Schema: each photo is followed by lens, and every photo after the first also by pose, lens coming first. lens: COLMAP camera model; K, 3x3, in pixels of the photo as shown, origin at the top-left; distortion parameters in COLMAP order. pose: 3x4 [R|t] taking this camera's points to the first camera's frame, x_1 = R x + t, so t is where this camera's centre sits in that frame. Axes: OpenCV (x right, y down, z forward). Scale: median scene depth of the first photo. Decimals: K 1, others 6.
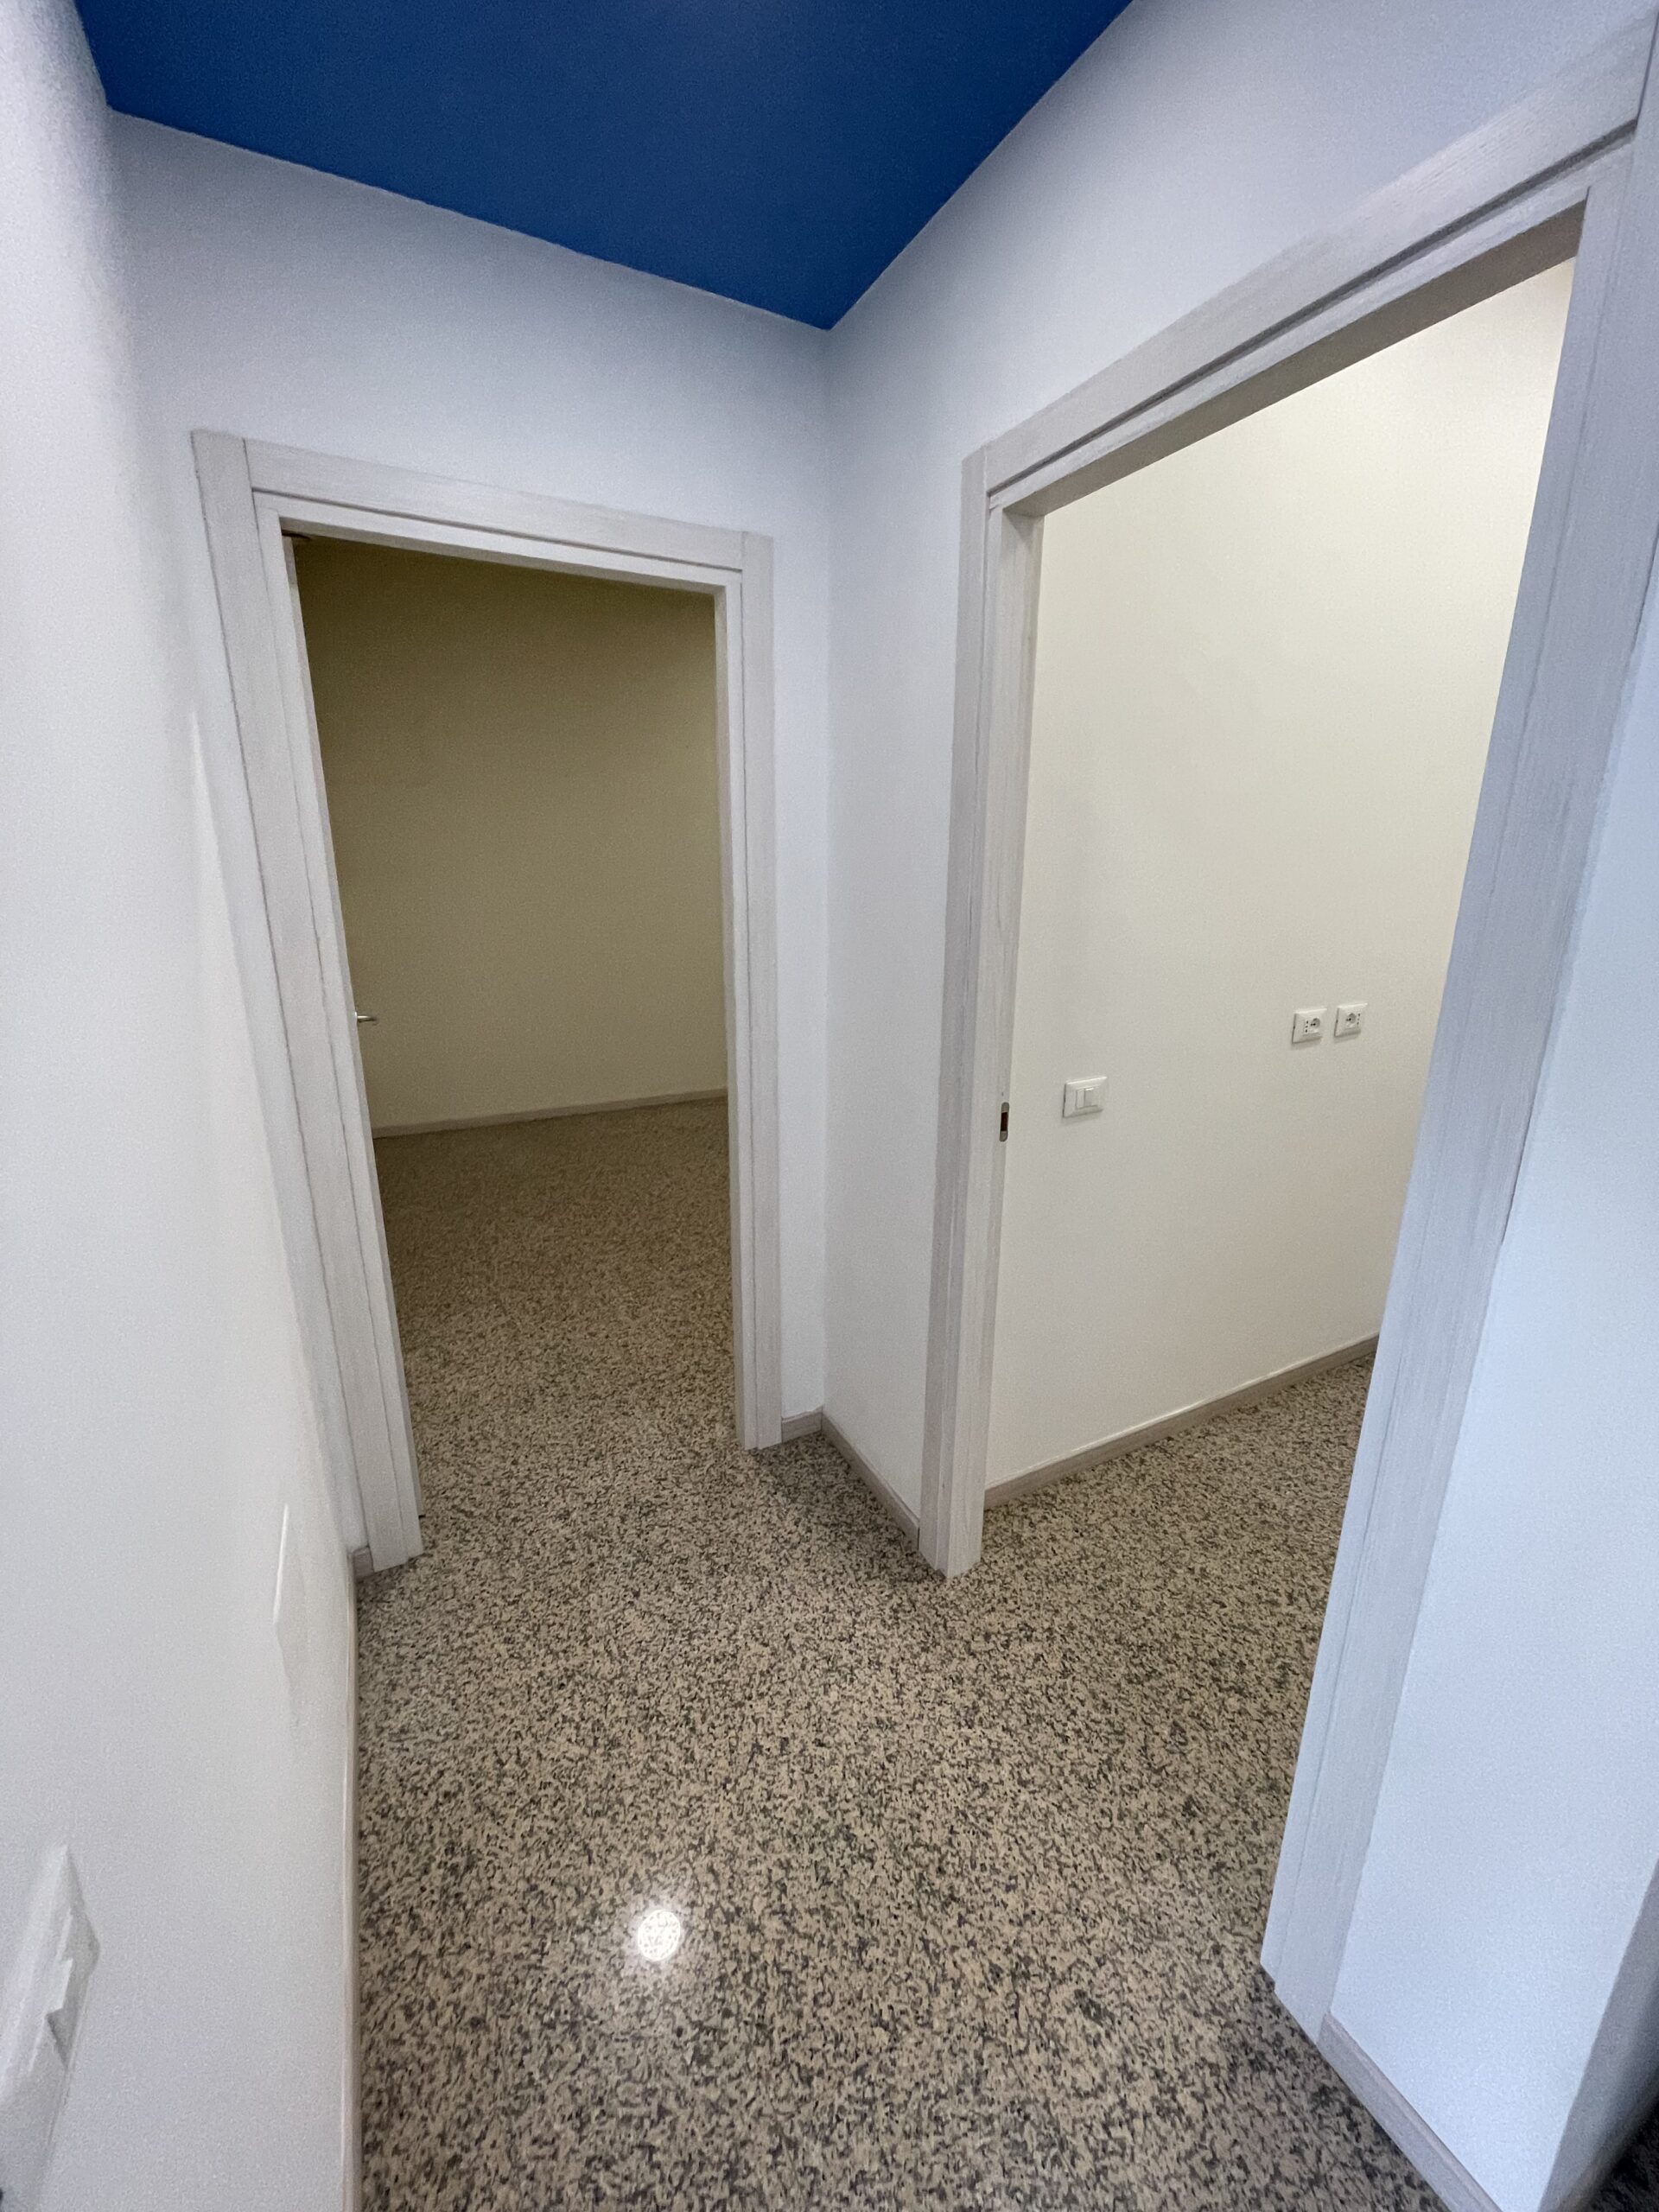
lens RADIAL K [[890.7, 0, 834.2], [0, 890.7, 1106.4], [0, 0, 1]] dist [0.002365, 0.000464]
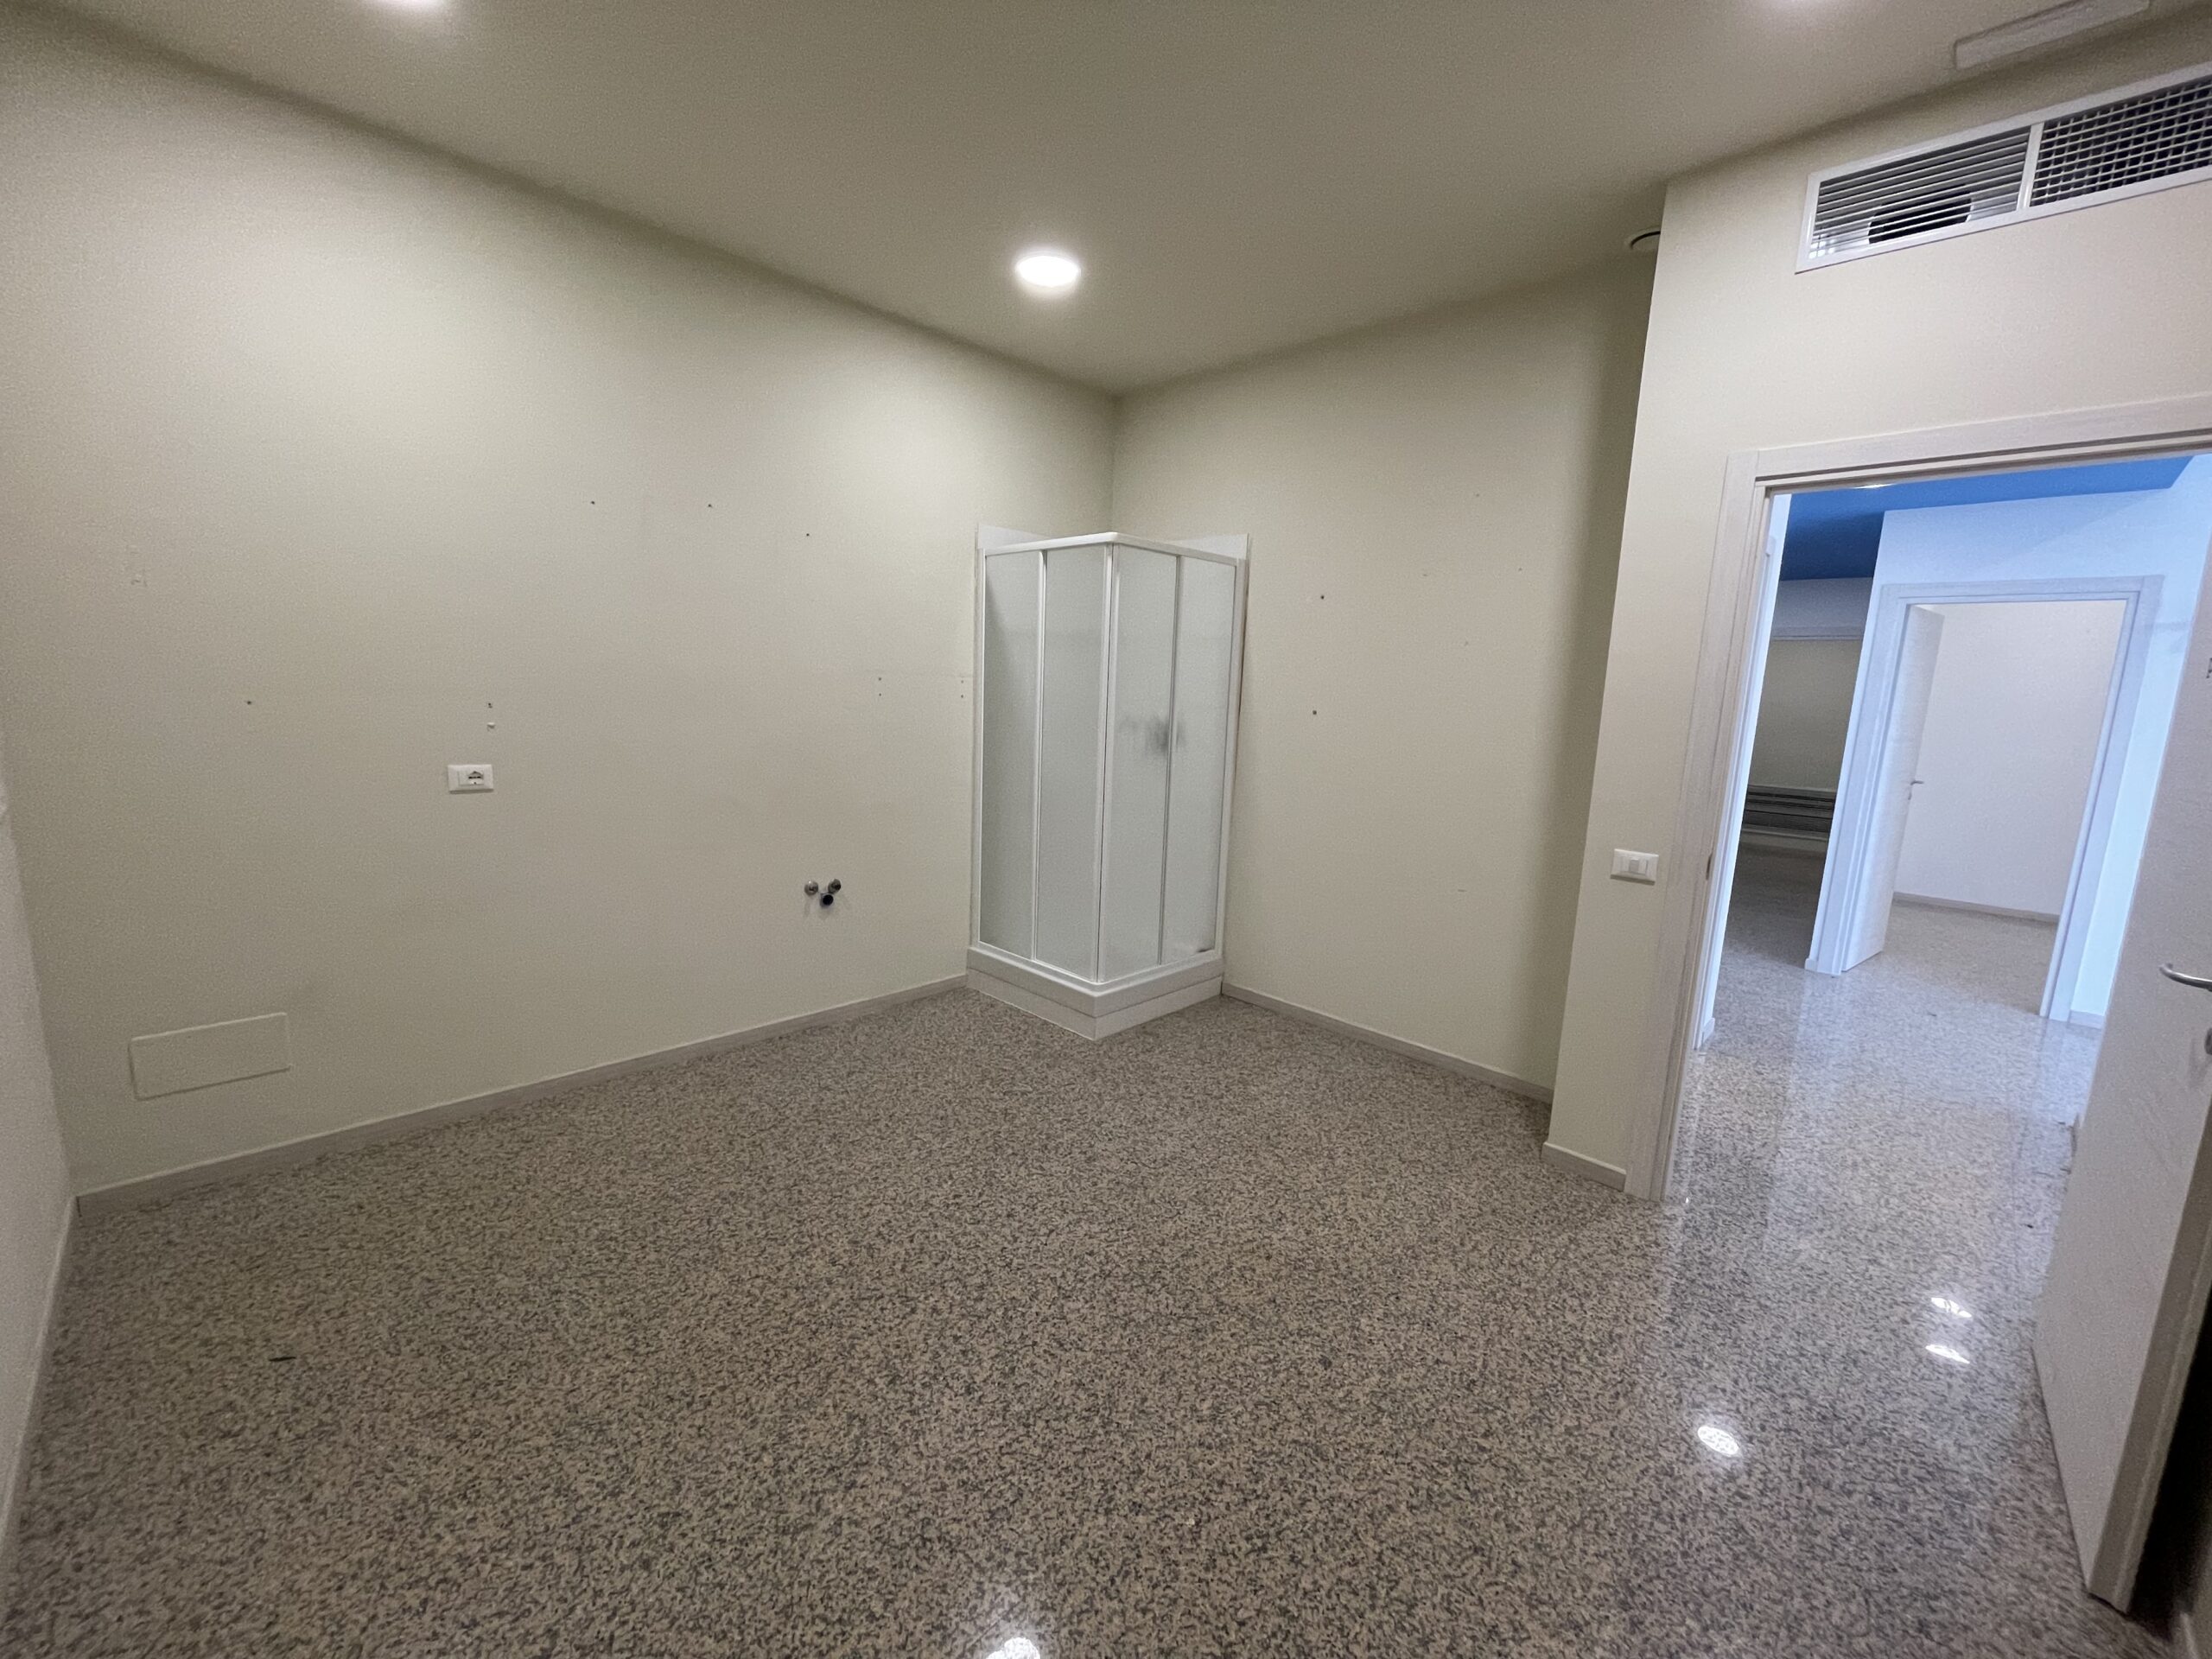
lens RADIAL K [[890.7, 0, 1105.8], [0, 890.7, 822.2], [0, 0, 1]] dist [0.002365, 0.000464]
pose [[-0.303850, -0.171576, 0.937143, -1.019651], [0.217206, 0.945270, 0.243489, -0.592694], [-0.927630, 0.277537, -0.249953, 2.126642]]
